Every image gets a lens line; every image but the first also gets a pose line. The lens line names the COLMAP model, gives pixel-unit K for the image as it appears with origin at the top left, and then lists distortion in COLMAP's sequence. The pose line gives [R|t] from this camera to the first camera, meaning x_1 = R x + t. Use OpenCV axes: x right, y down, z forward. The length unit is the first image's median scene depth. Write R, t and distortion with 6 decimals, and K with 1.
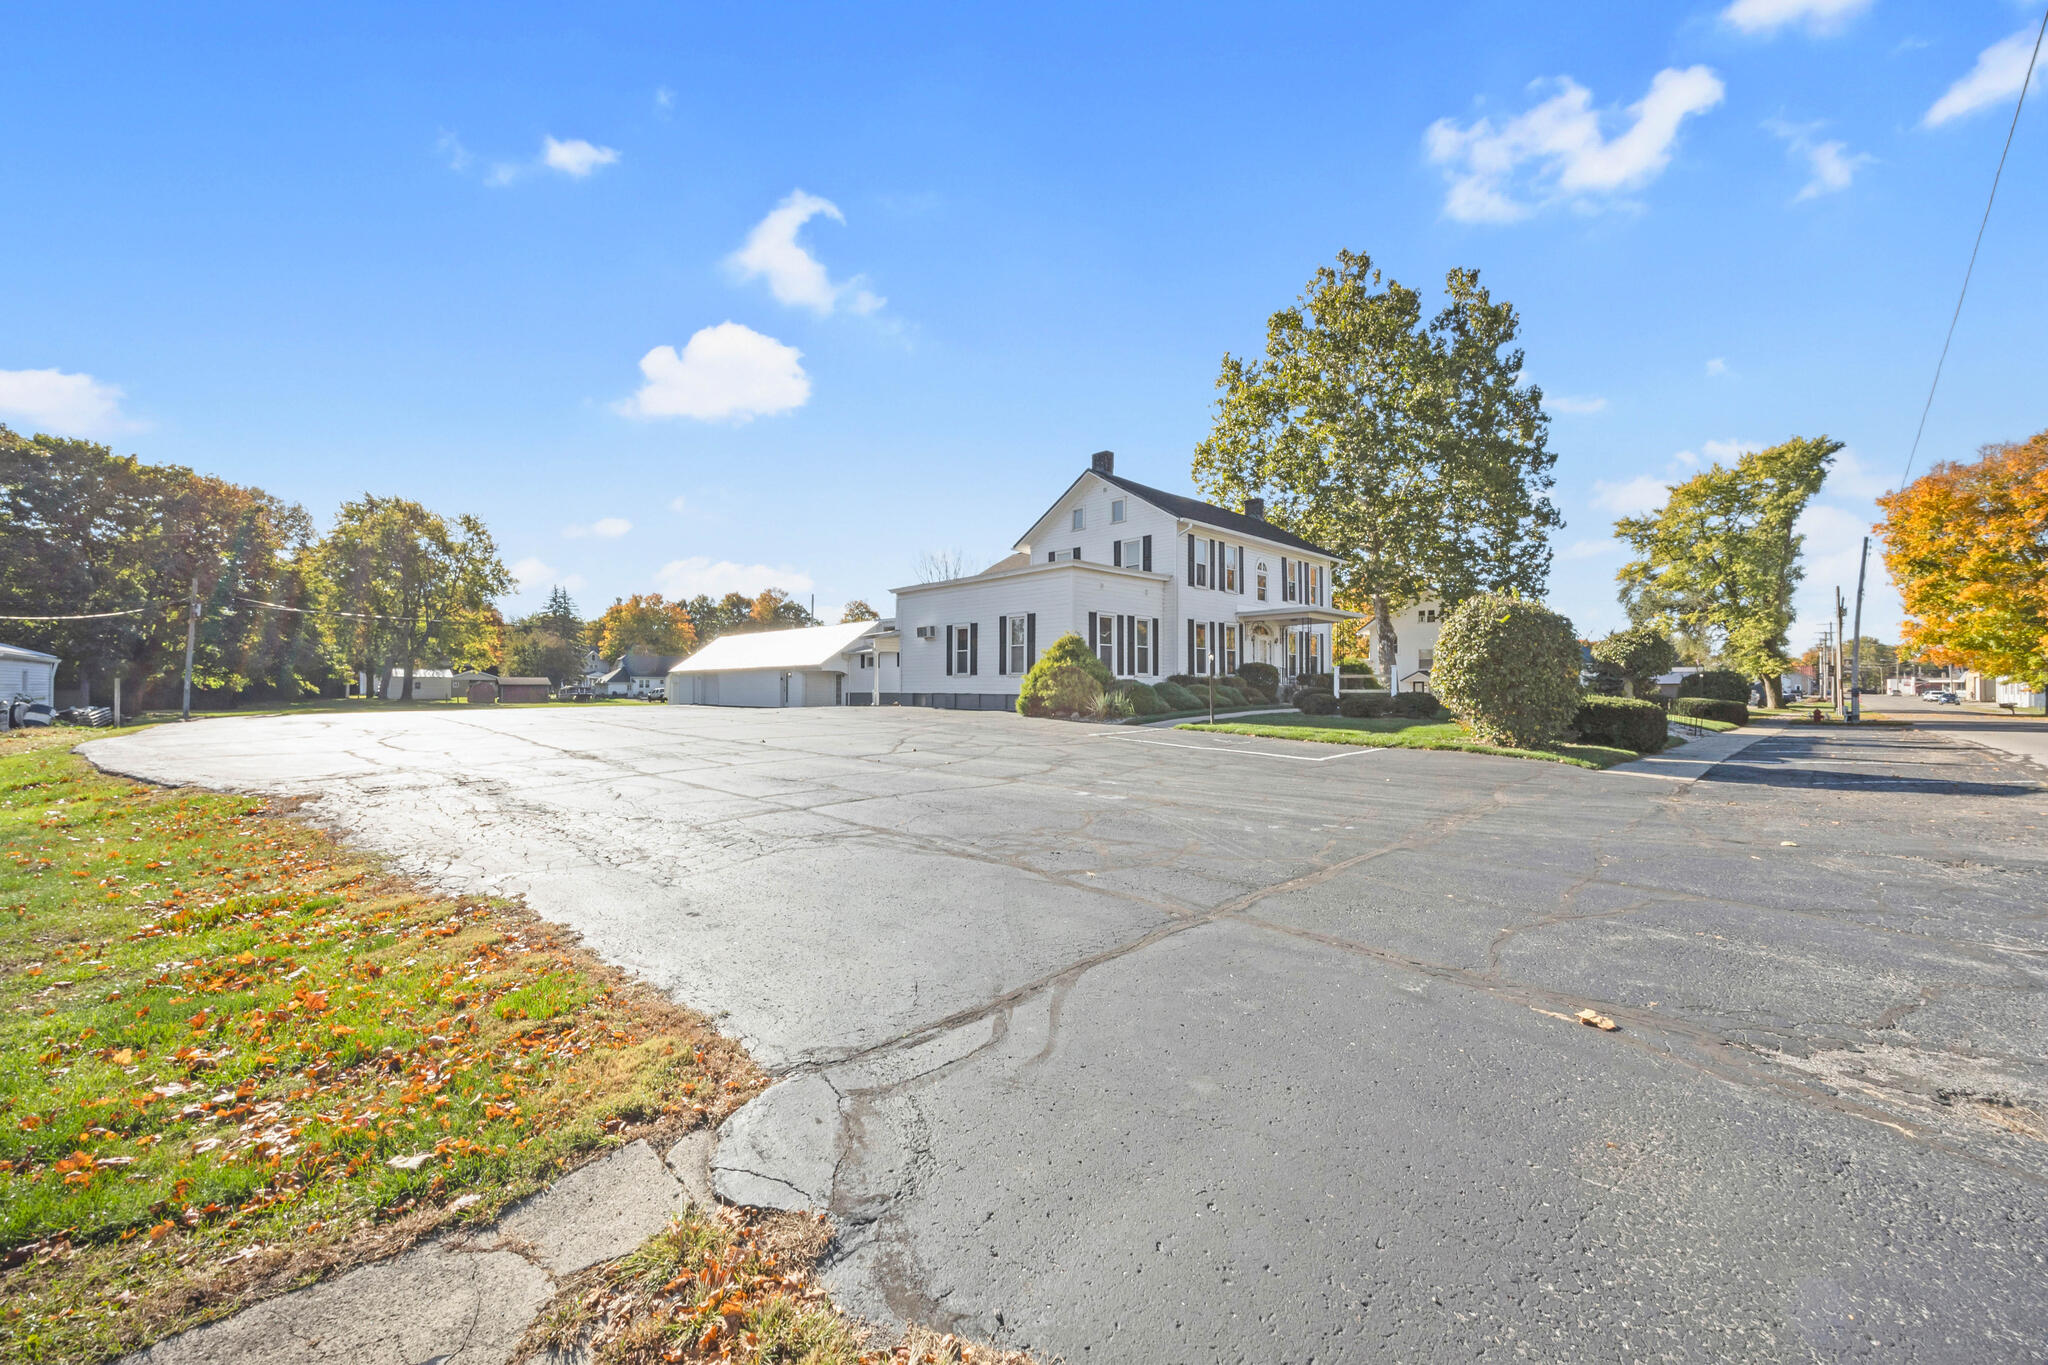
lens RADIAL K [[785.5, 0, 1024.0], [0, 785.5, 682.5], [0, 0, 1]] dist [-0.002196, -0.000340]
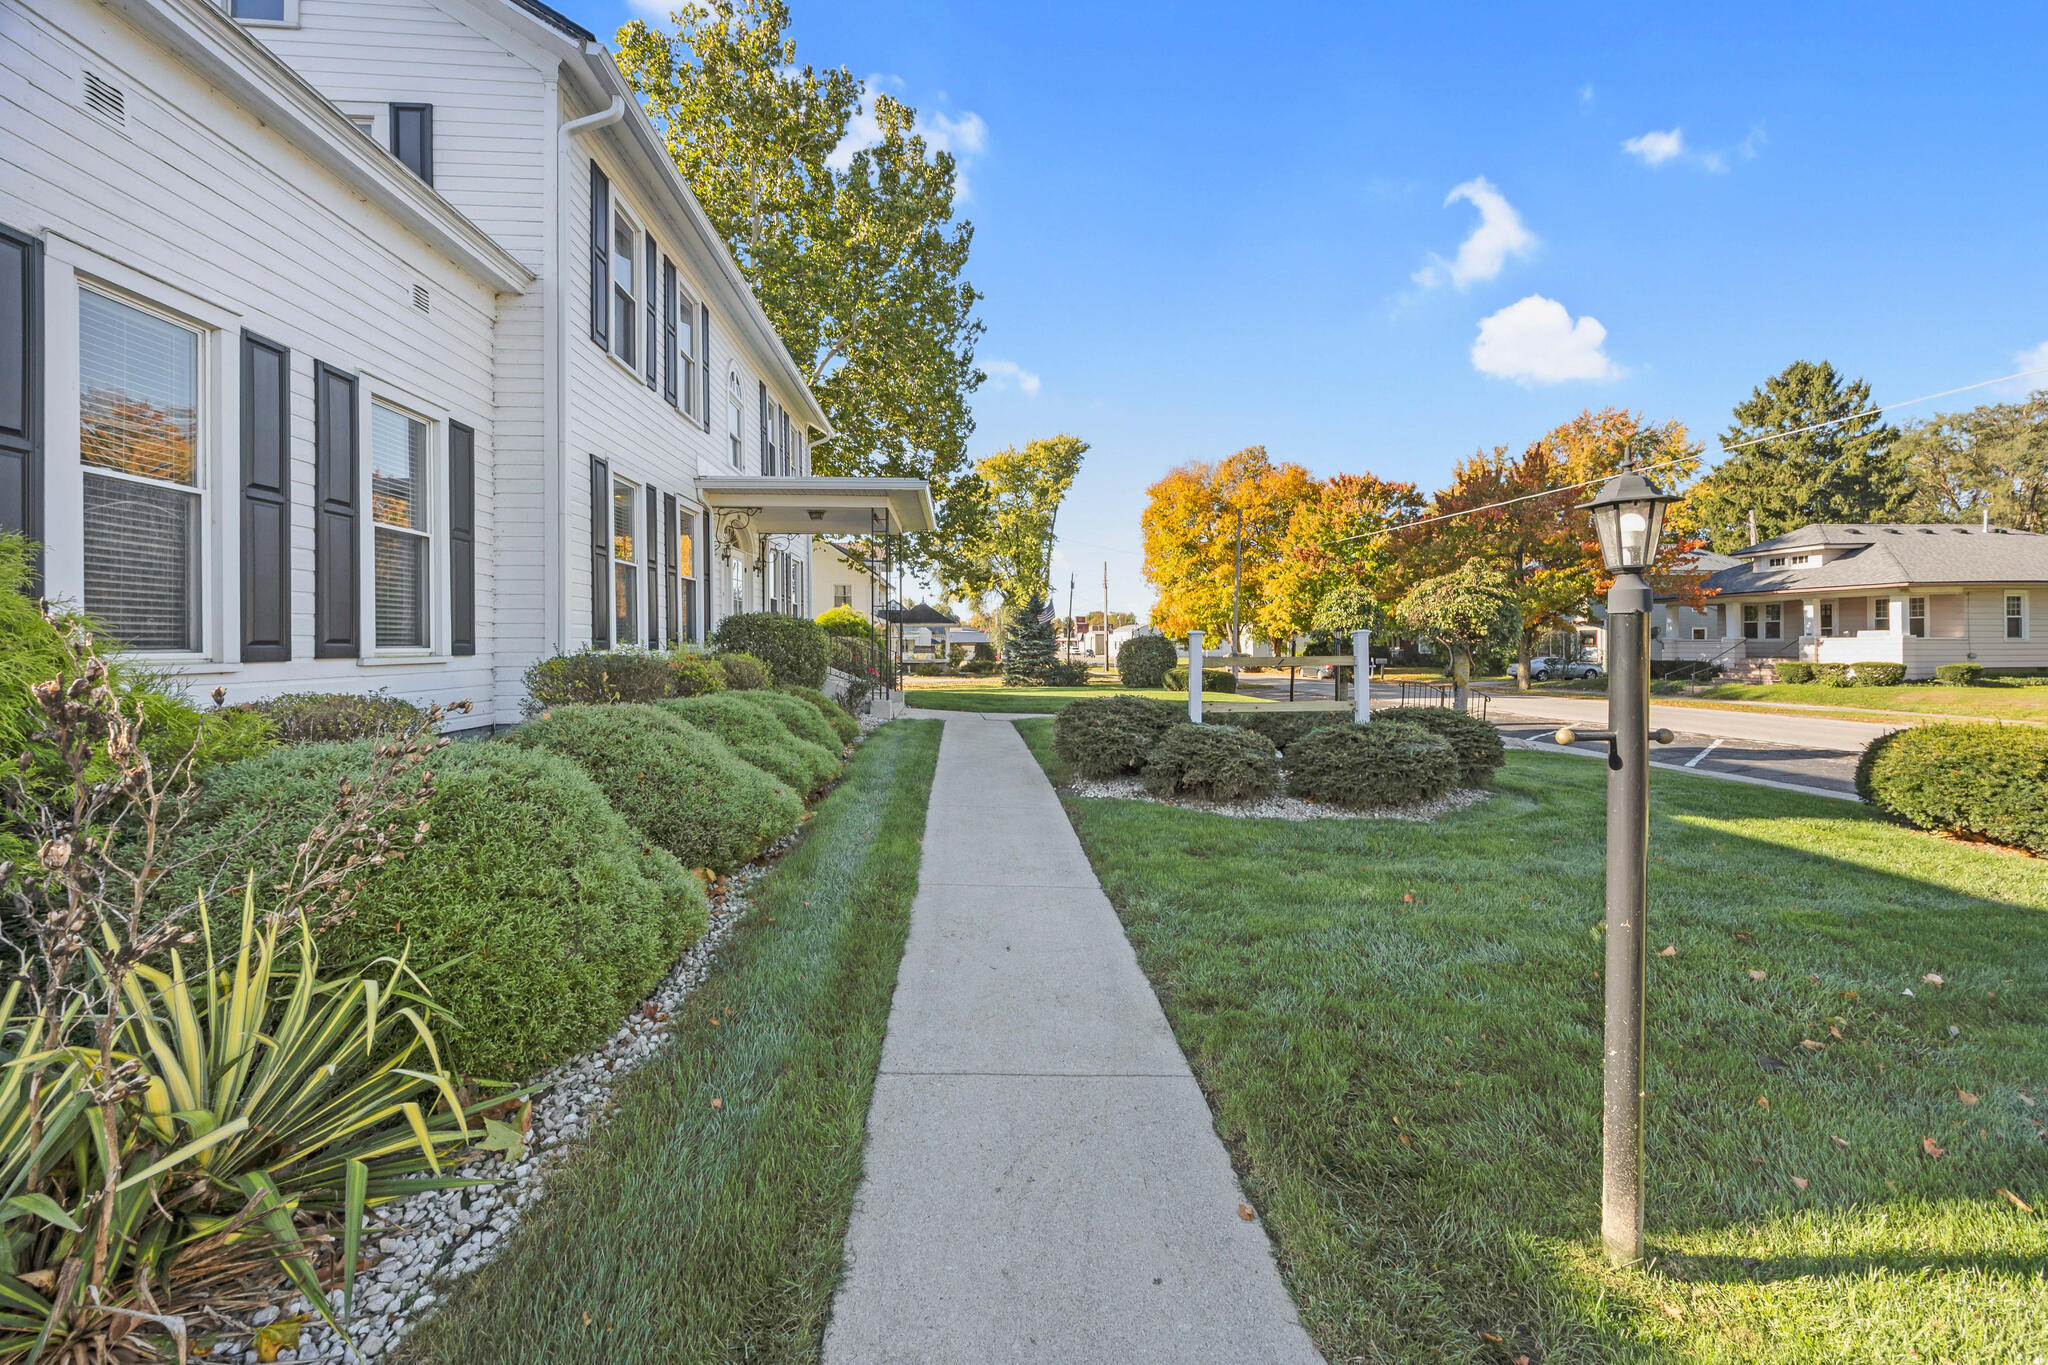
lens RADIAL K [[799.8, 0, 1024.1], [0, 799.8, 646.1], [0, 0, 1]] dist [-0.000459, -0.000002]
pose [[0.649294, -0.004263, 0.760525, 0.080465], [-0.004429, 0.999946, 0.009386, -0.012672], [-0.760524, -0.009463, 0.649241, 0.620774]]
